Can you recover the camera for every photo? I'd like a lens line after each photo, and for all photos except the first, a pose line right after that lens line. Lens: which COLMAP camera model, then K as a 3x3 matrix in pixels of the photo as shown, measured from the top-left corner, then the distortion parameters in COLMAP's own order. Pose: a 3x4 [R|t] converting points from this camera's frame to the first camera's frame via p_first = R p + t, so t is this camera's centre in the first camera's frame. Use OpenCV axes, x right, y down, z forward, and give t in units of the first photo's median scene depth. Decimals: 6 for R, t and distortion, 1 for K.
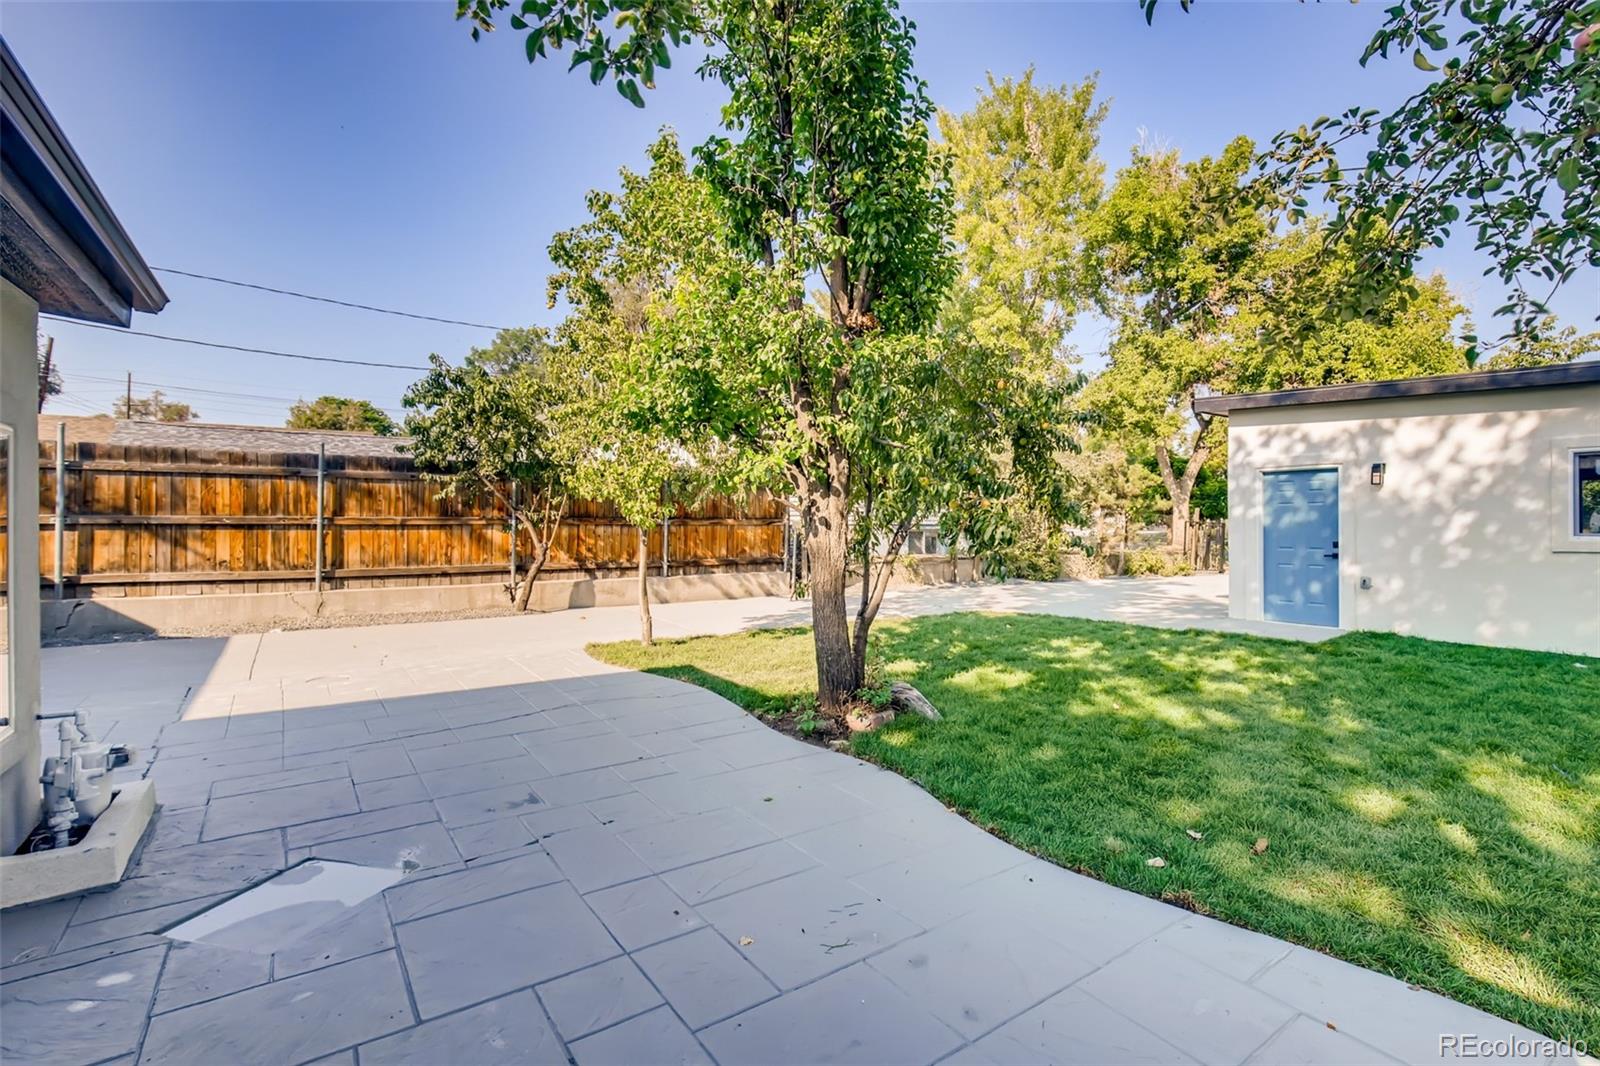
lens RADIAL K [[734.4, 0, 800.0], [0, 734.4, 533.0], [0, 0, 1]] dist [0.000454, 0.000082]
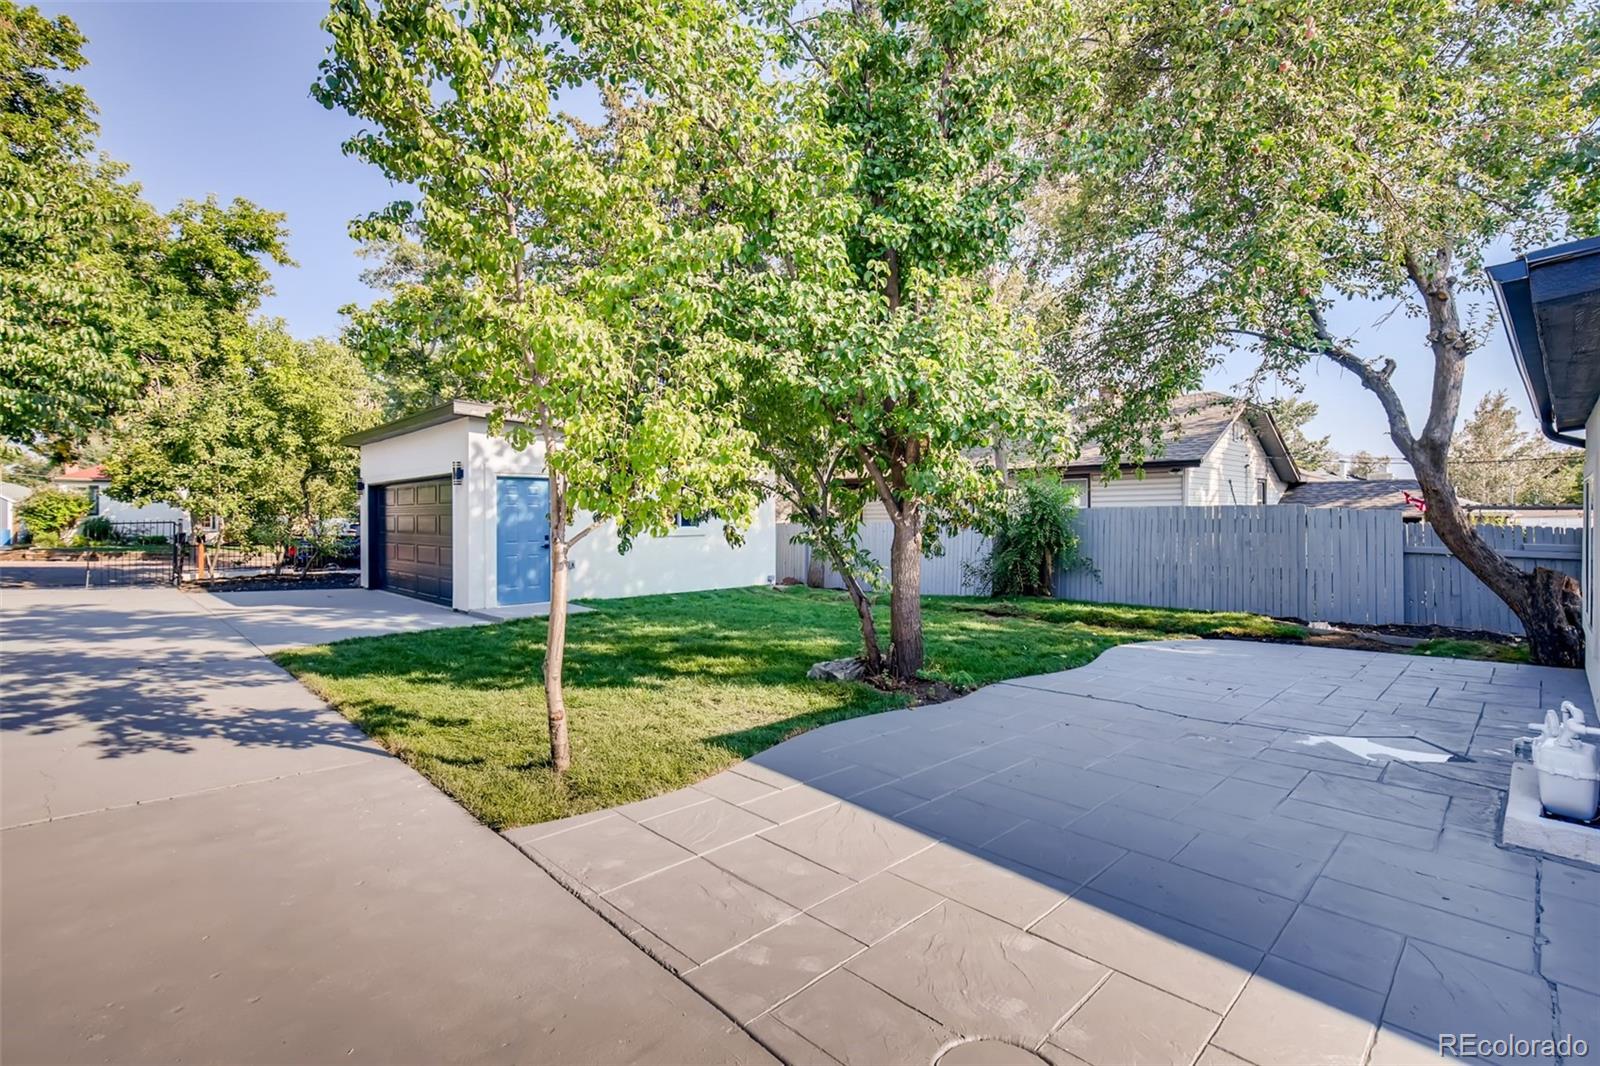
lens RADIAL K [[731.0, 0, 824.6], [0, 731.0, 531.9], [0, 0, 1]] dist [0.001496, 0.000438]
pose [[-0.183166, -0.014540, 0.982975, -0.588463], [0.014568, 0.999741, 0.017503, -0.011064], [-0.982974, 0.017525, -0.182906, 0.724394]]
